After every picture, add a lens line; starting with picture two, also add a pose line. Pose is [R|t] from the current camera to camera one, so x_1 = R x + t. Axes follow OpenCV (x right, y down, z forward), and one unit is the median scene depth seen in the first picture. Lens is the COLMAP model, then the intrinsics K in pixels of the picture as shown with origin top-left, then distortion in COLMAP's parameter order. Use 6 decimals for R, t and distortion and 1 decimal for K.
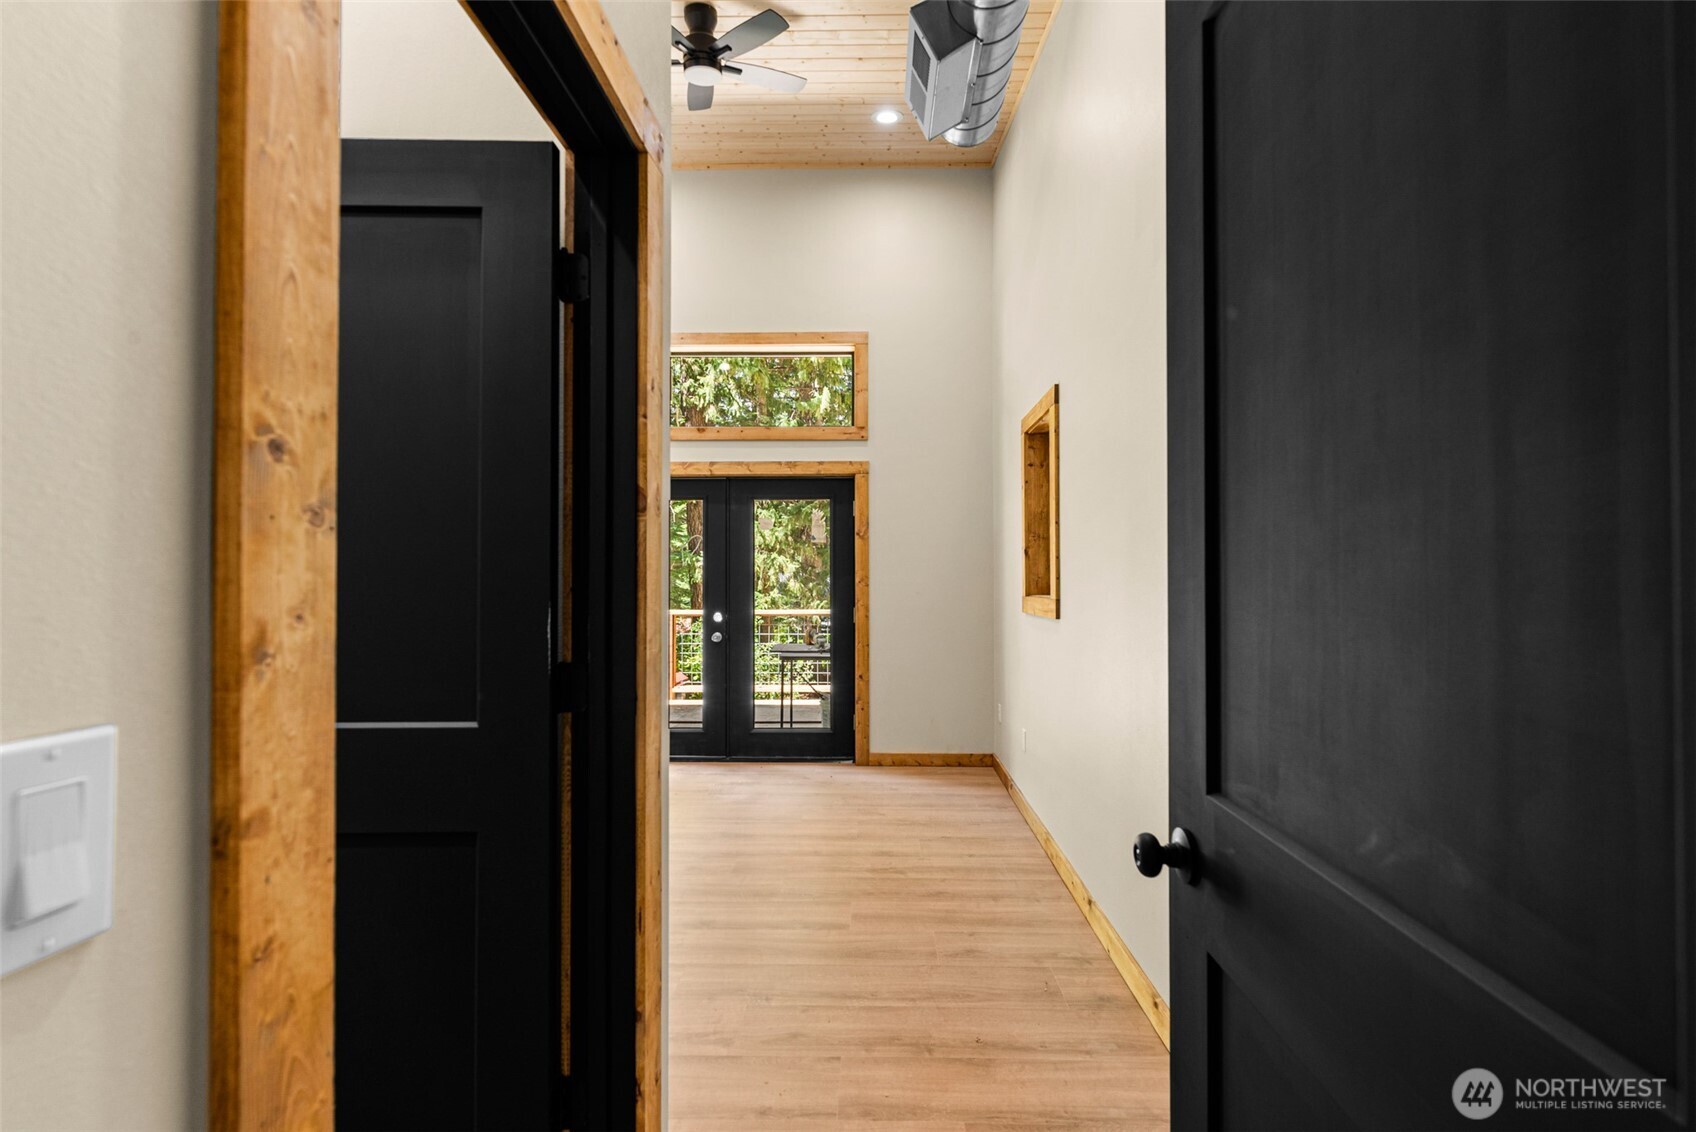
lens RADIAL K [[731.1, 0, 852.4], [0, 731.1, 567.4], [0, 0, 1]] dist [-0.003203, -0.000449]
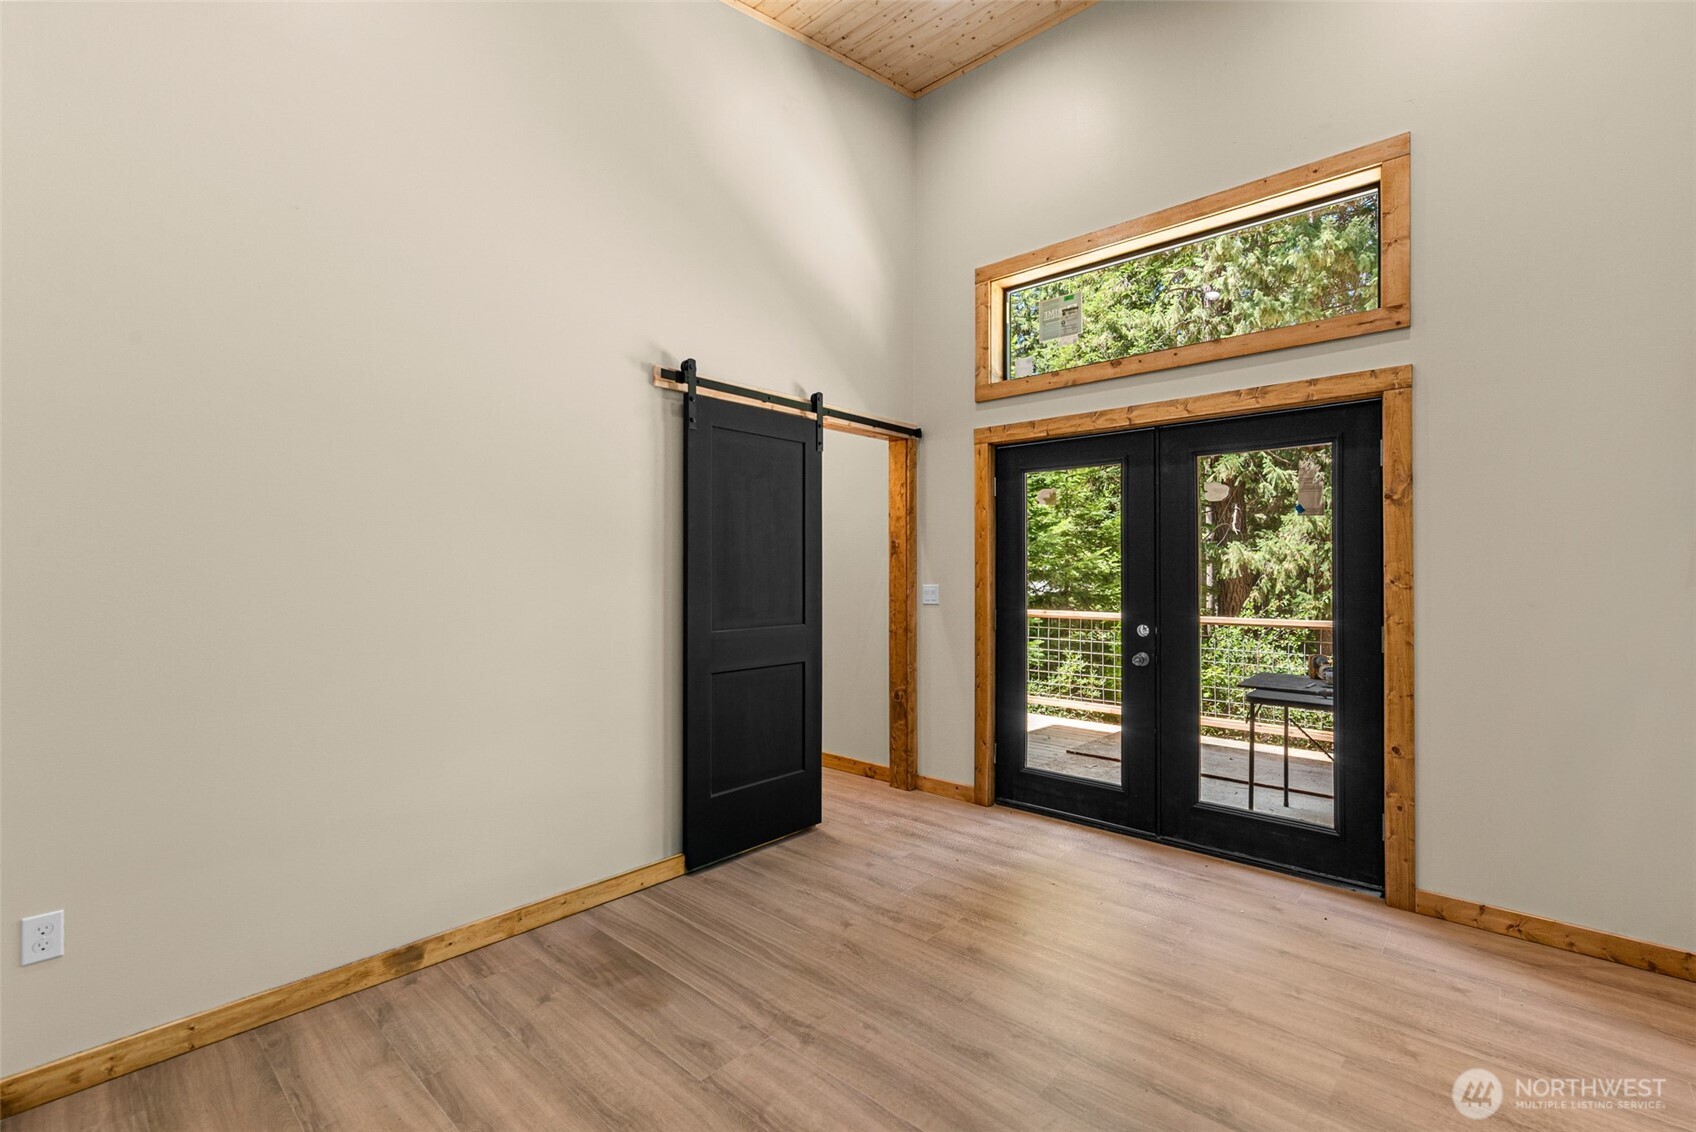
lens RADIAL K [[731.1, 0, 847.5], [0, 731.1, 563.4], [0, 0, 1]] dist [-0.003203, -0.000449]
pose [[0.759868, -0.001564, -0.650075, 0.055617], [0.002819, 0.999996, 0.000889, 0.004111], [0.650071, -0.002508, 0.759869, 0.296735]]
